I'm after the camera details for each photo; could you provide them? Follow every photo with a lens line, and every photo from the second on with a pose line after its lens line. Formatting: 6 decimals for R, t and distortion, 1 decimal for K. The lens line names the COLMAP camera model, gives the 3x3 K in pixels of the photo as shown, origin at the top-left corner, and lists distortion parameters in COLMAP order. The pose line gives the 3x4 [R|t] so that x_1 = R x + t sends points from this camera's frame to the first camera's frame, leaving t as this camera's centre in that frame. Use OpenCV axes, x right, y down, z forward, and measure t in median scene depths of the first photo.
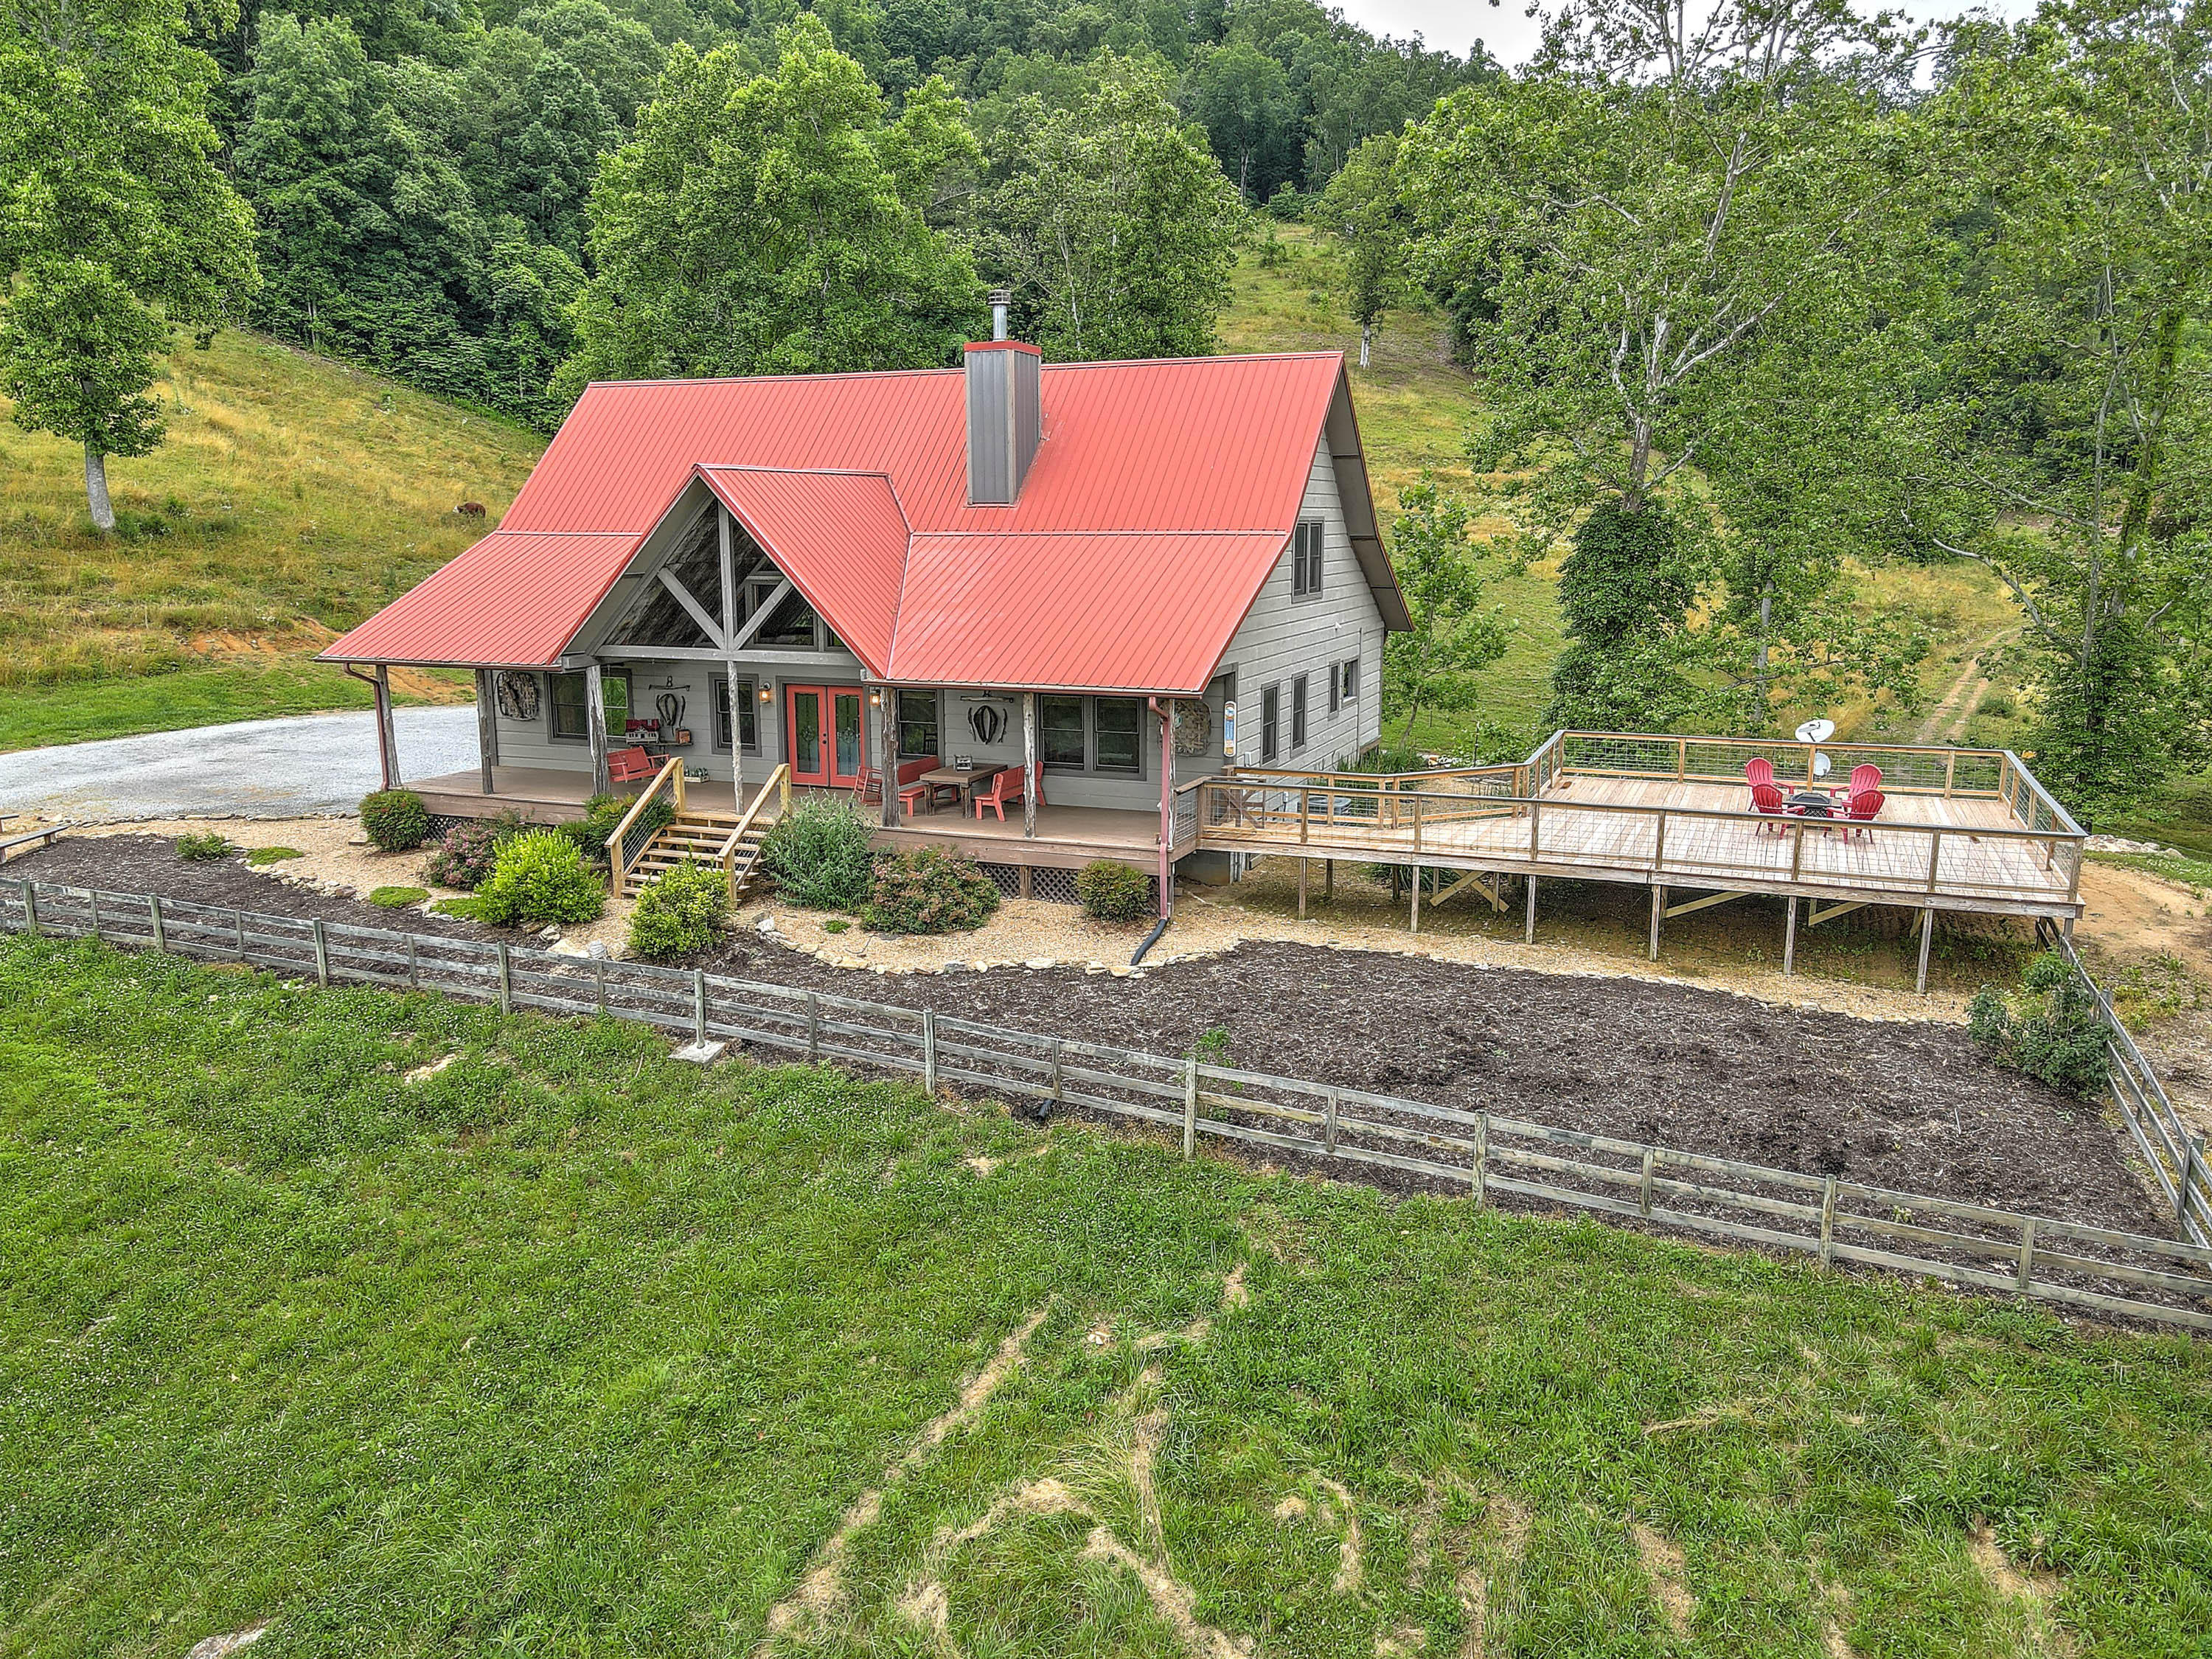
lens RADIAL K [[1618.2, 0, 1098.5], [0, 1618.2, 832.7], [0, 0, 1]] dist [-0.004429, 0.081461]
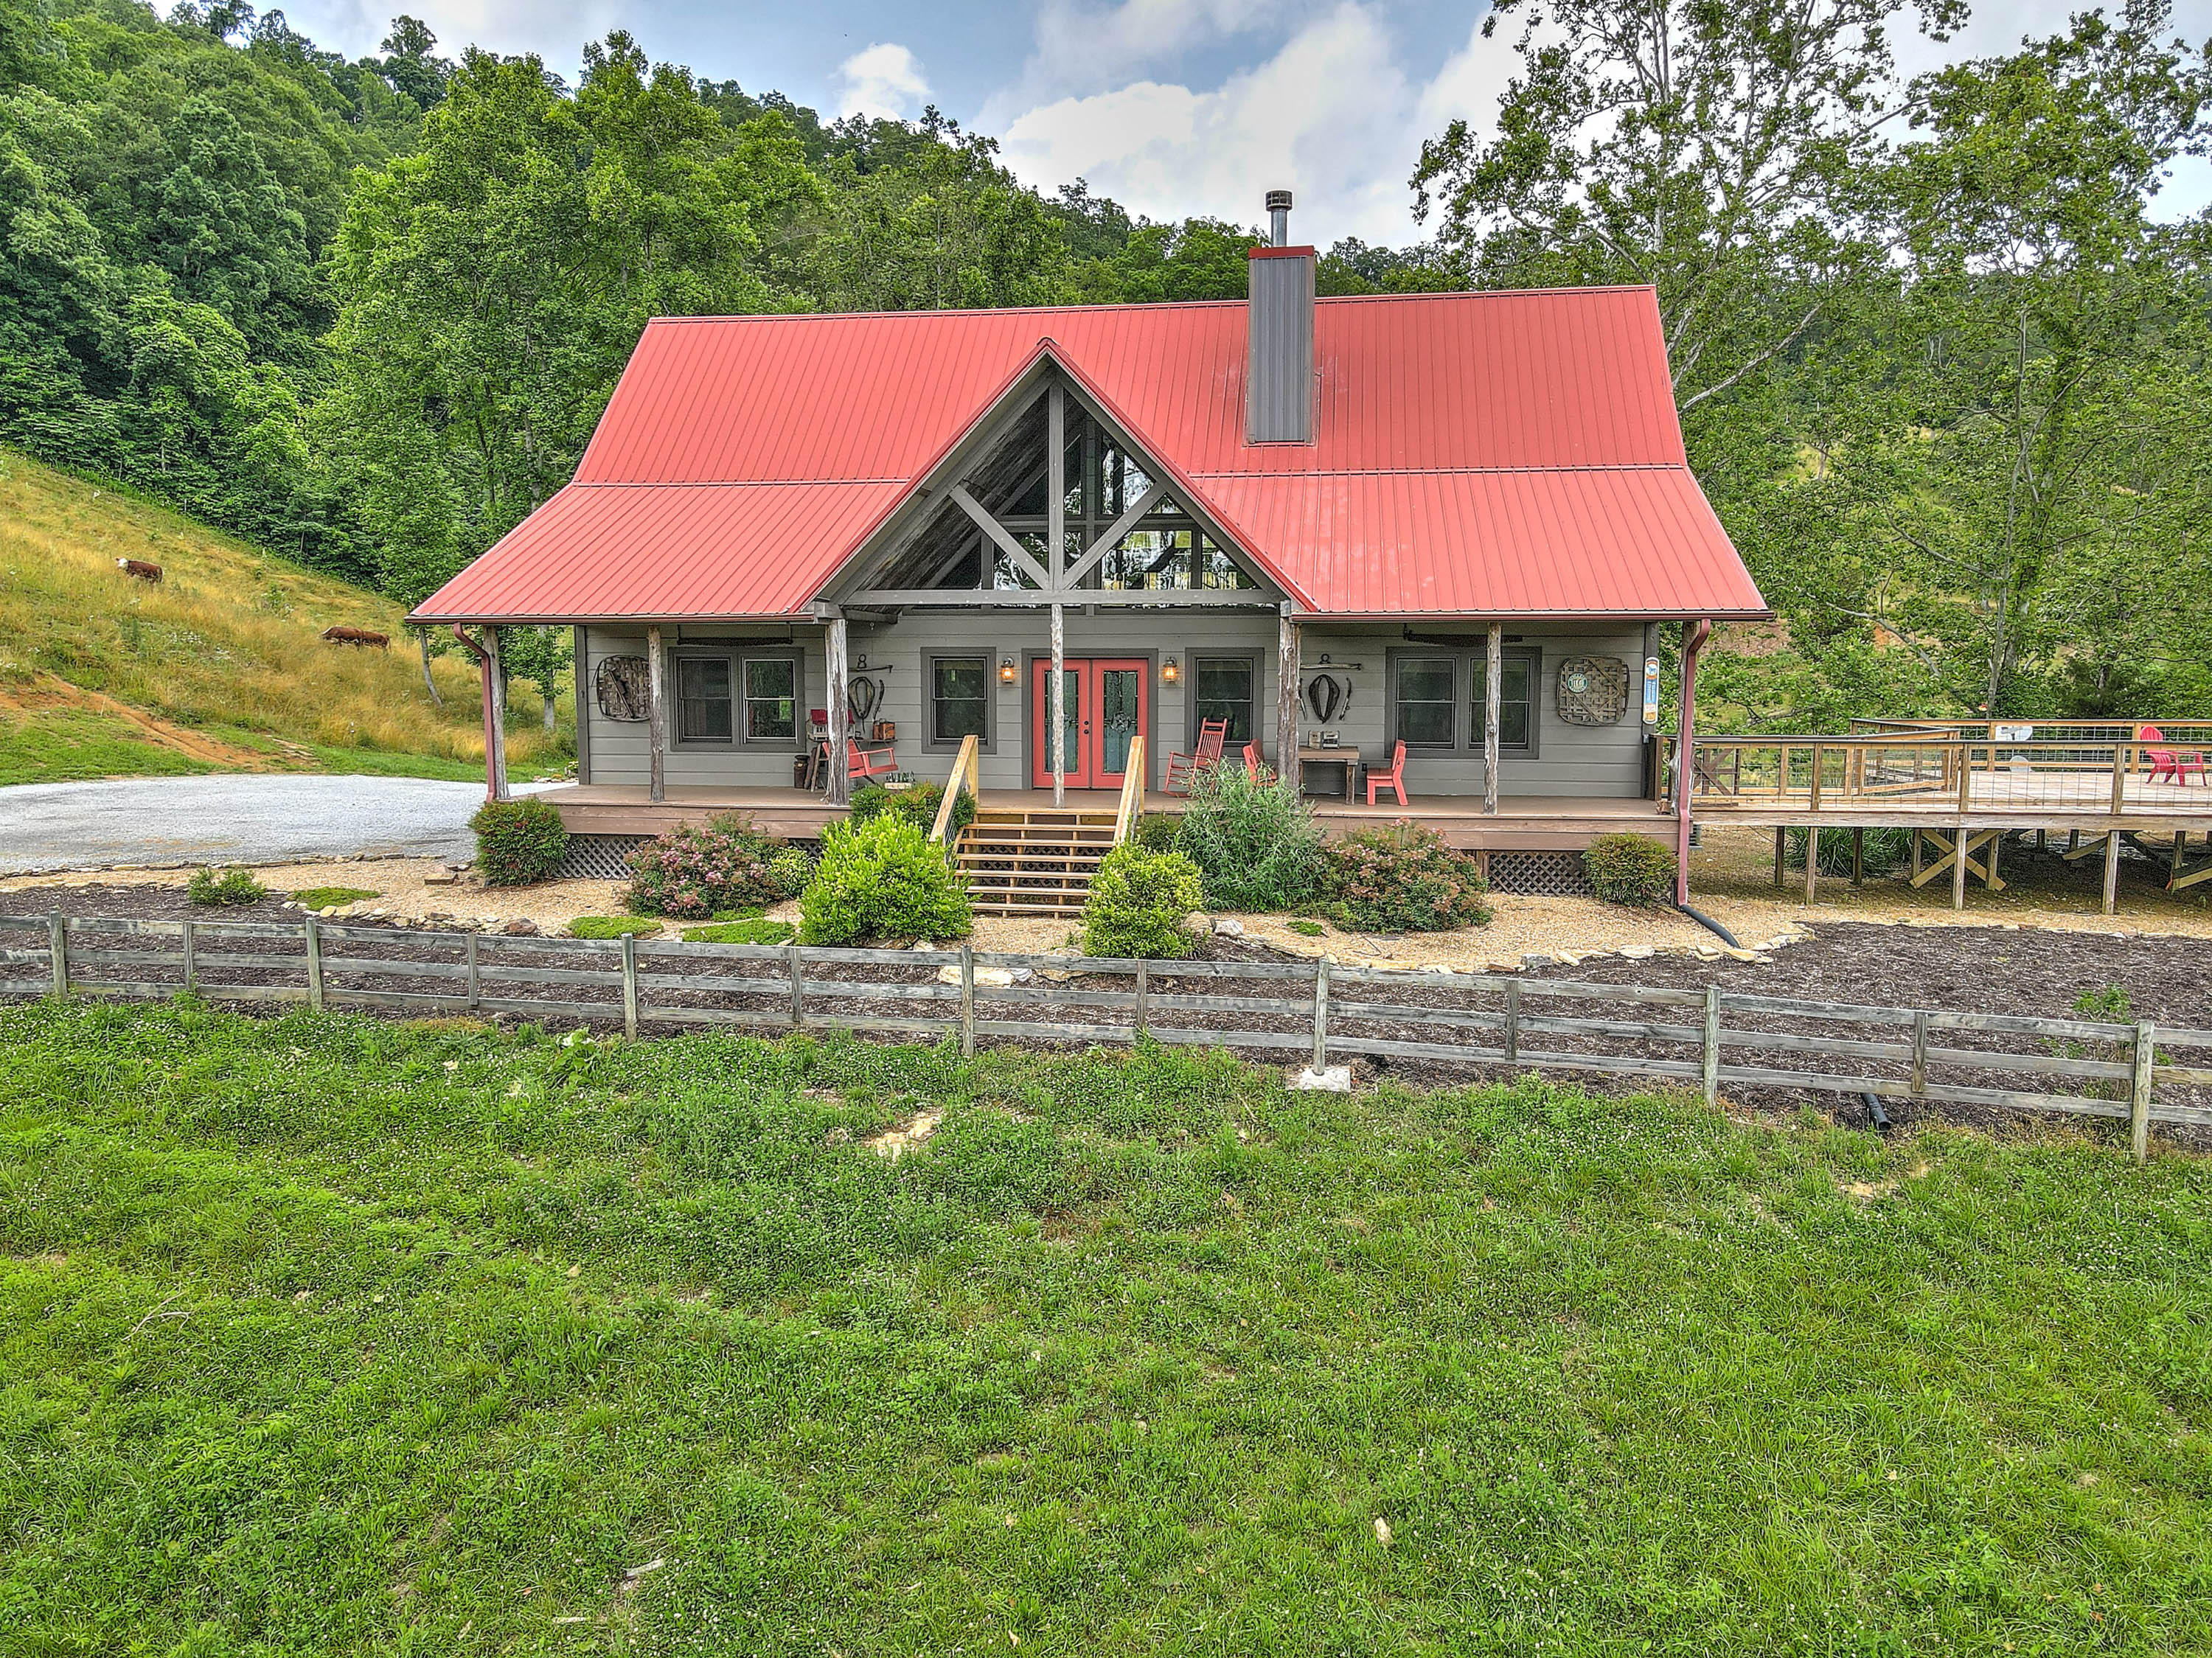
lens RADIAL K [[1606.7, 0, 1106.0], [0, 1606.7, 829.0], [0, 0, 1]] dist [0.055036, -0.032030]
pose [[0.968696, -0.022466, 0.247233, -0.400121], [0.044587, 0.995447, -0.084241, 0.065143], [-0.244215, 0.092628, 0.965287, 0.269156]]
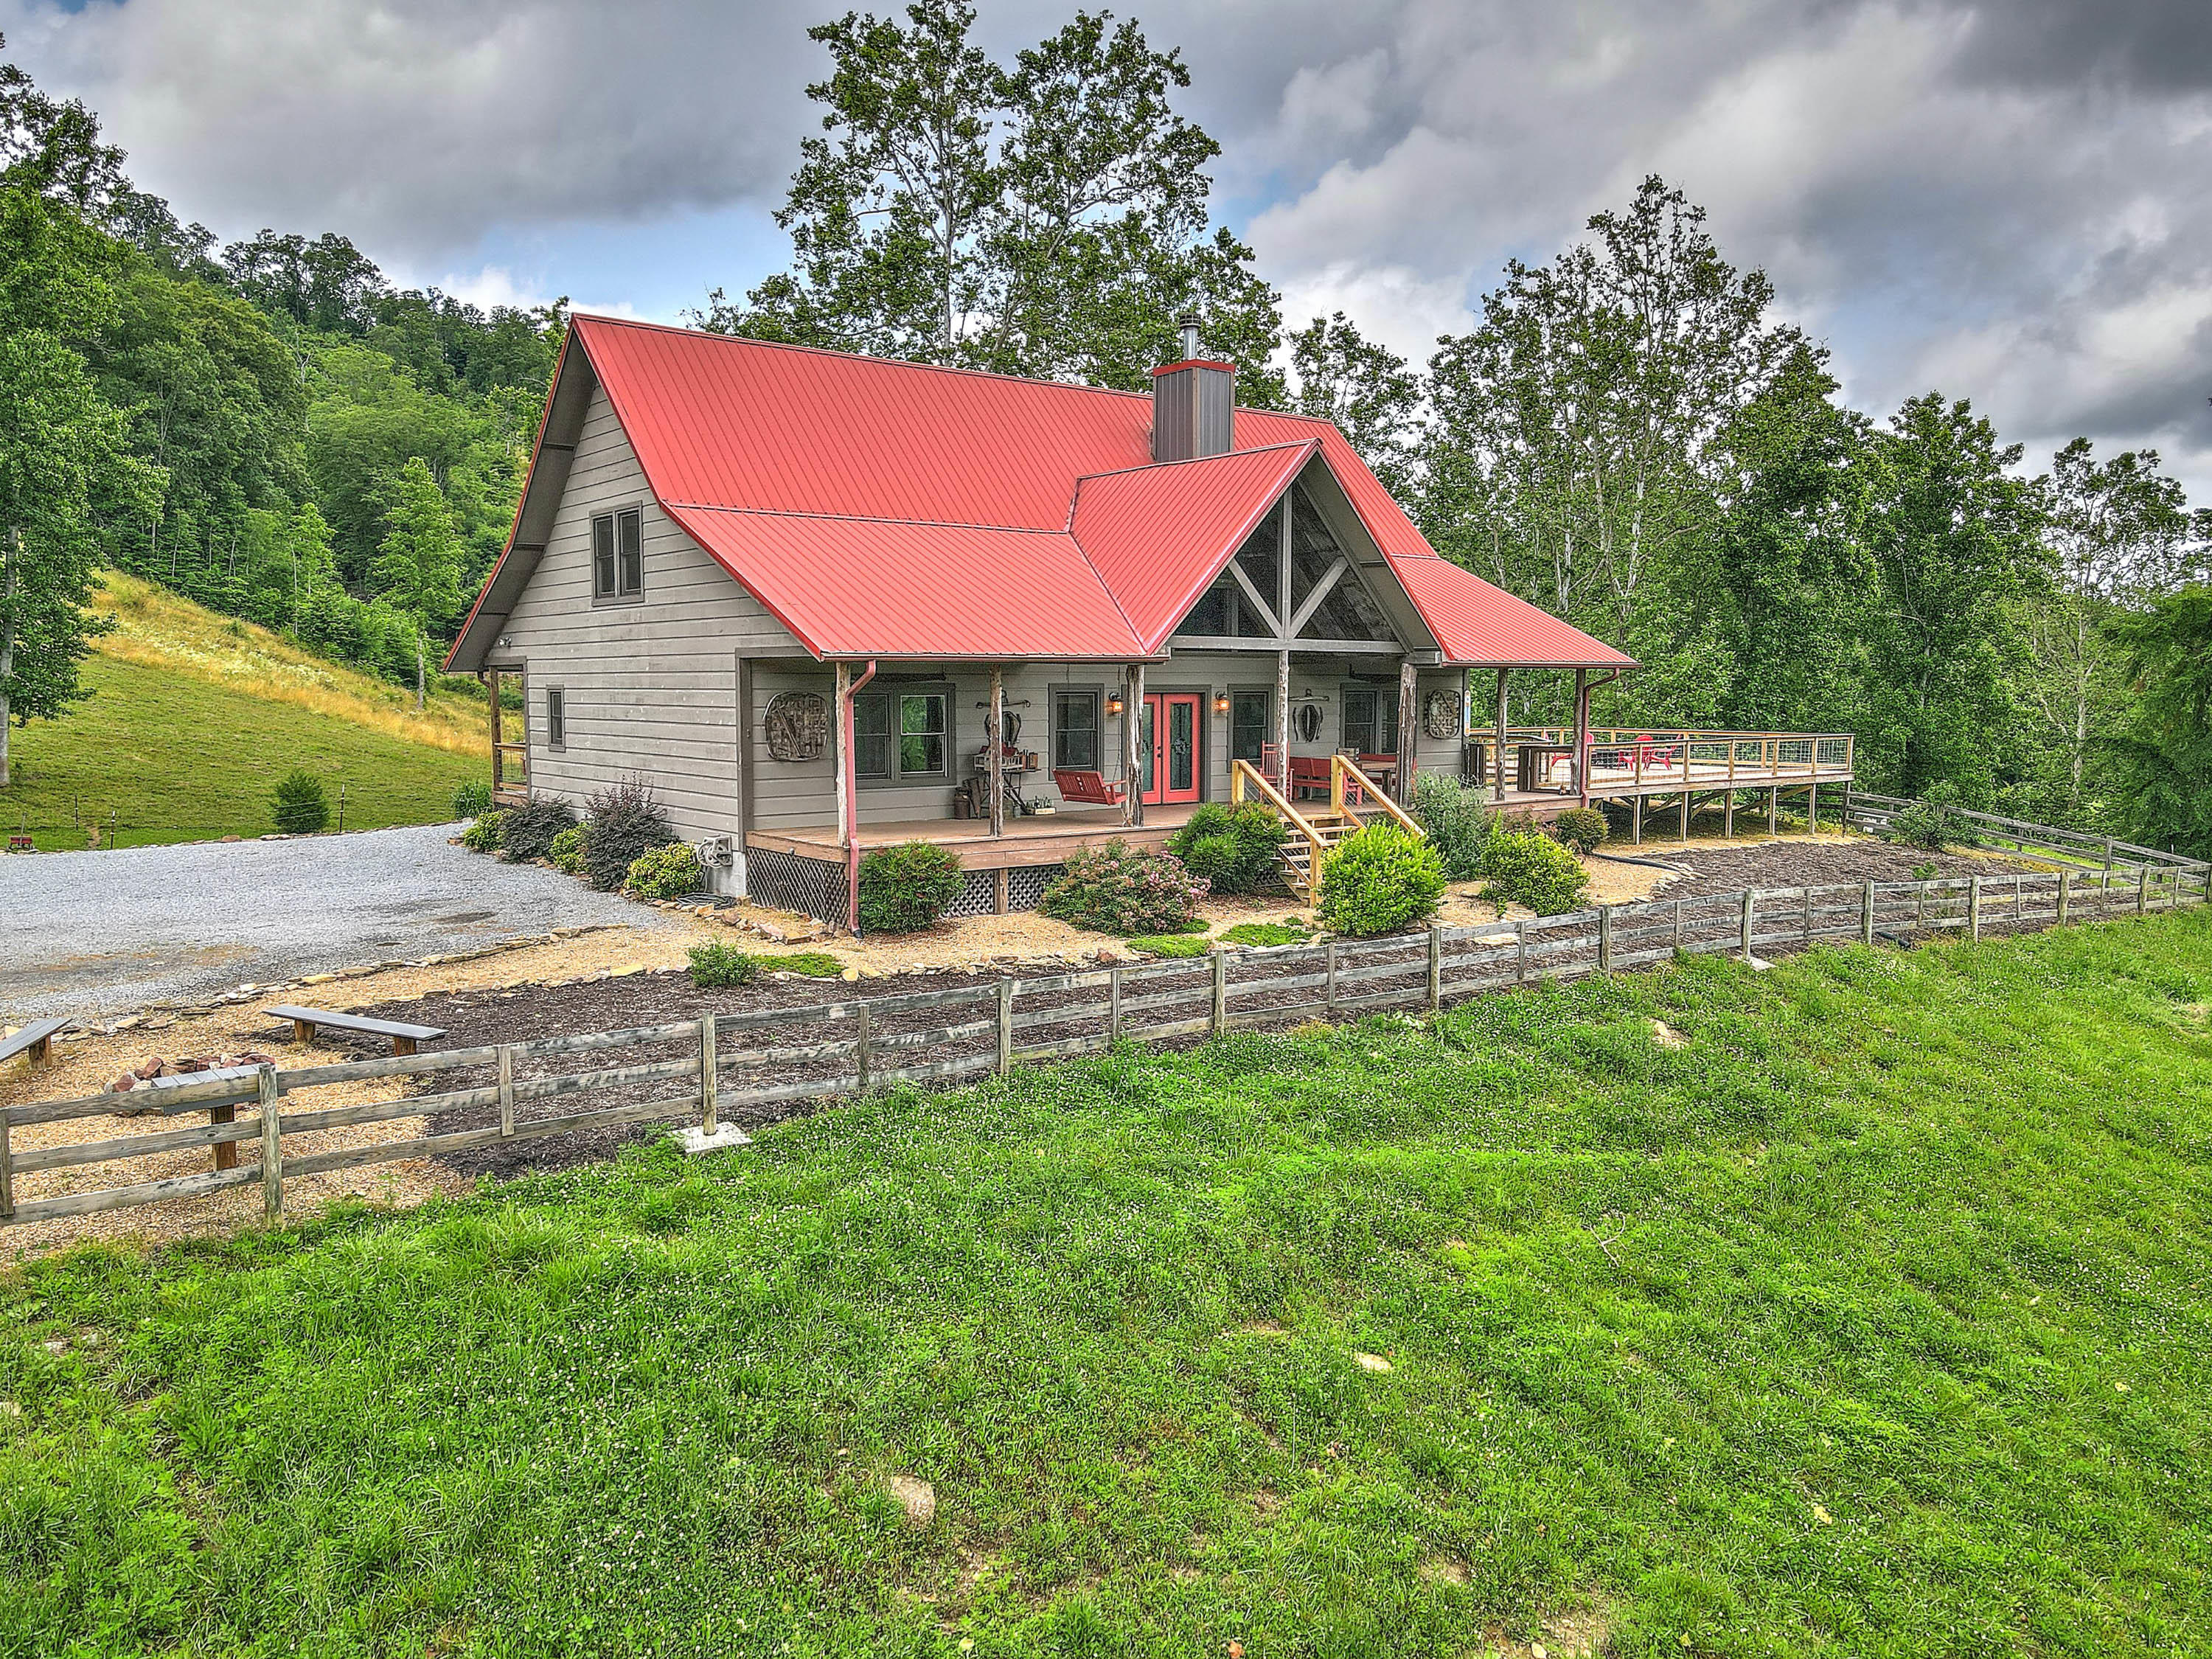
lens RADIAL K [[1618.2, 0, 1098.5], [0, 1618.2, 832.7], [0, 0, 1]] dist [-0.004429, 0.081461]
pose [[0.490477, -0.077282, 0.868021, -1.118099], [0.164566, 0.986353, -0.005171, -0.015788], [-0.855775, 0.145383, 0.496501, 0.648067]]
